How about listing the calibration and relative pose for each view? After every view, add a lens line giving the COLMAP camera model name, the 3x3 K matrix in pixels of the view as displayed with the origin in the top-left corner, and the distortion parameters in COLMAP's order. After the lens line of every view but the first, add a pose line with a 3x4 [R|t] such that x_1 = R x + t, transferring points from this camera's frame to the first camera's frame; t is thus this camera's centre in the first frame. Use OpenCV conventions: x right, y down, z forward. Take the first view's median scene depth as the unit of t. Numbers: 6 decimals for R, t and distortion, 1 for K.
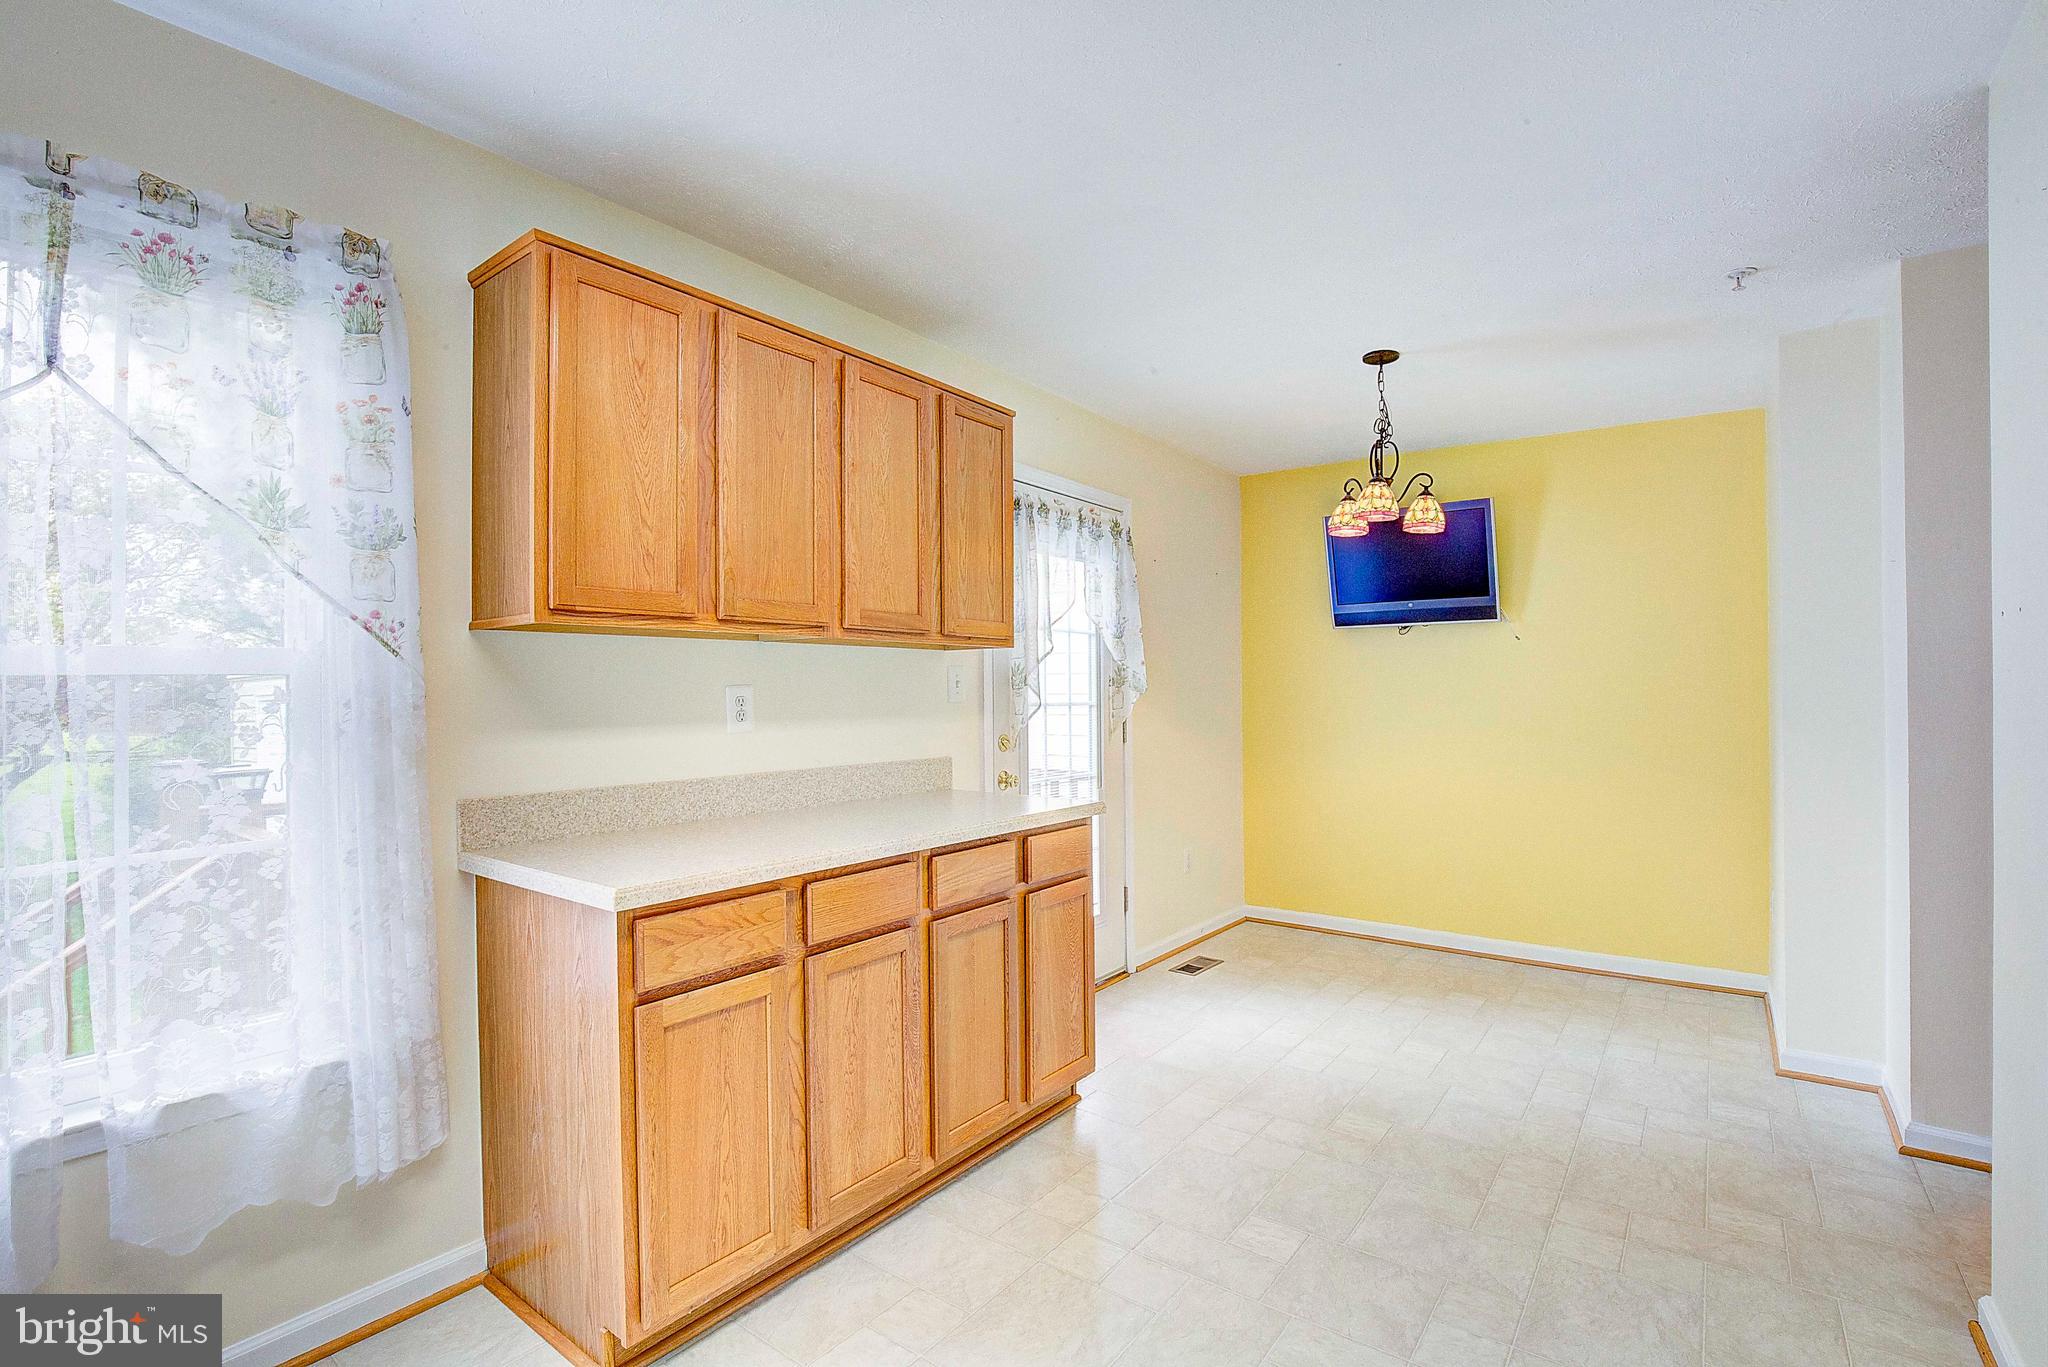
lens RADIAL K [[927.6, 0, 1058.3], [0, 927.6, 687.3], [0, 0, 1]] dist [-0.028301, 0.002213]
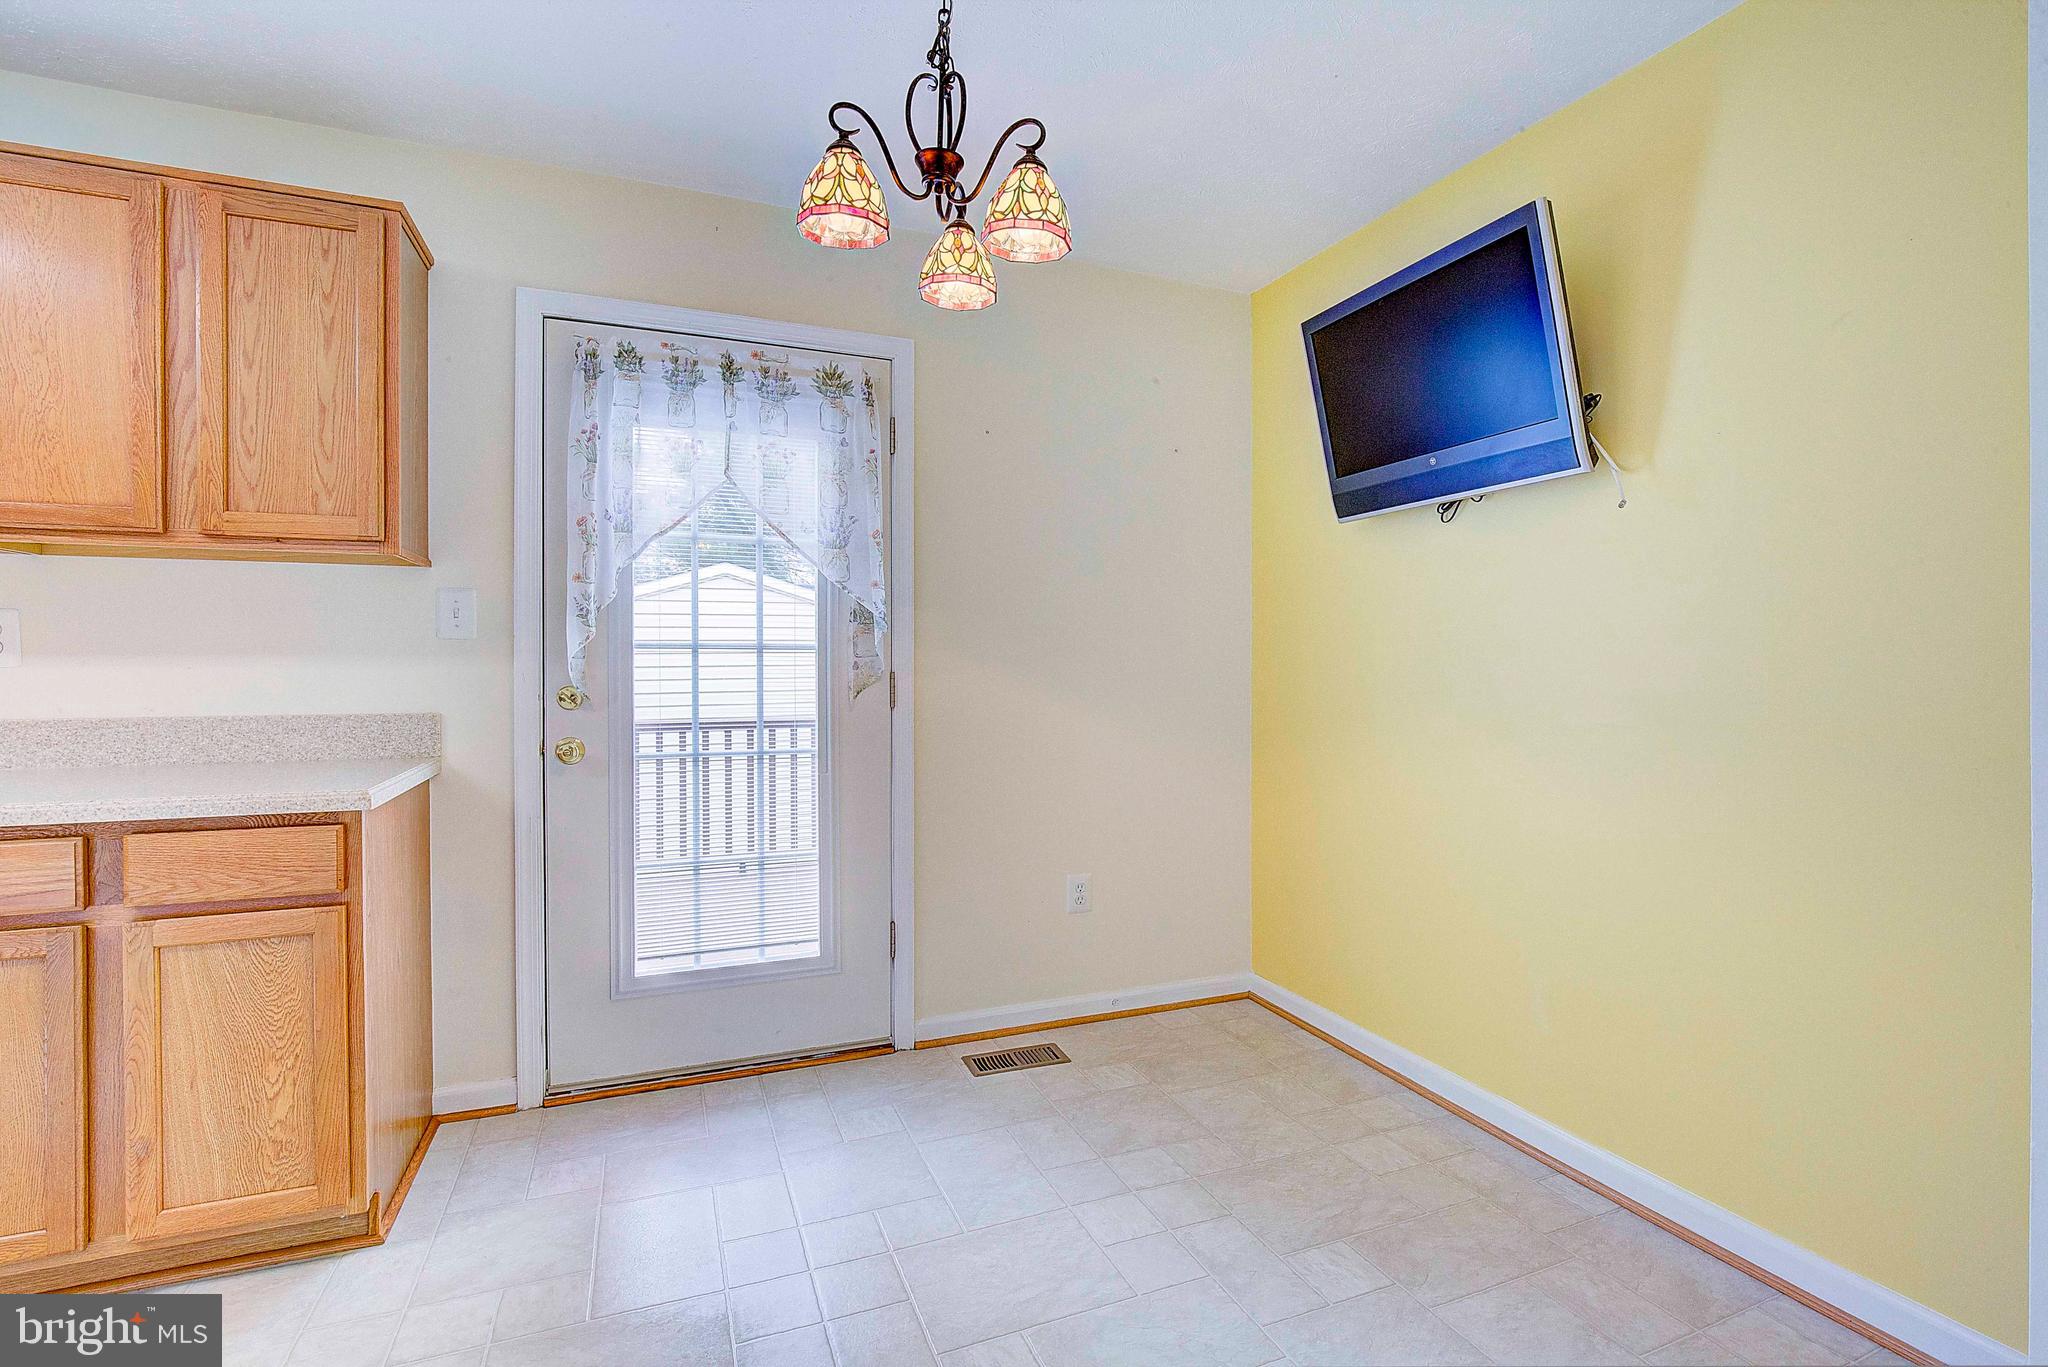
lens RADIAL K [[927.6, 0, 1021.0], [0, 927.6, 688.5], [0, 0, 1]] dist [-0.028301, 0.002213]
pose [[0.852229, 0.021065, -0.522745, 0.538435], [-0.002850, 0.999361, 0.035625, 0.023848], [0.523162, -0.028871, 0.851744, 0.518021]]
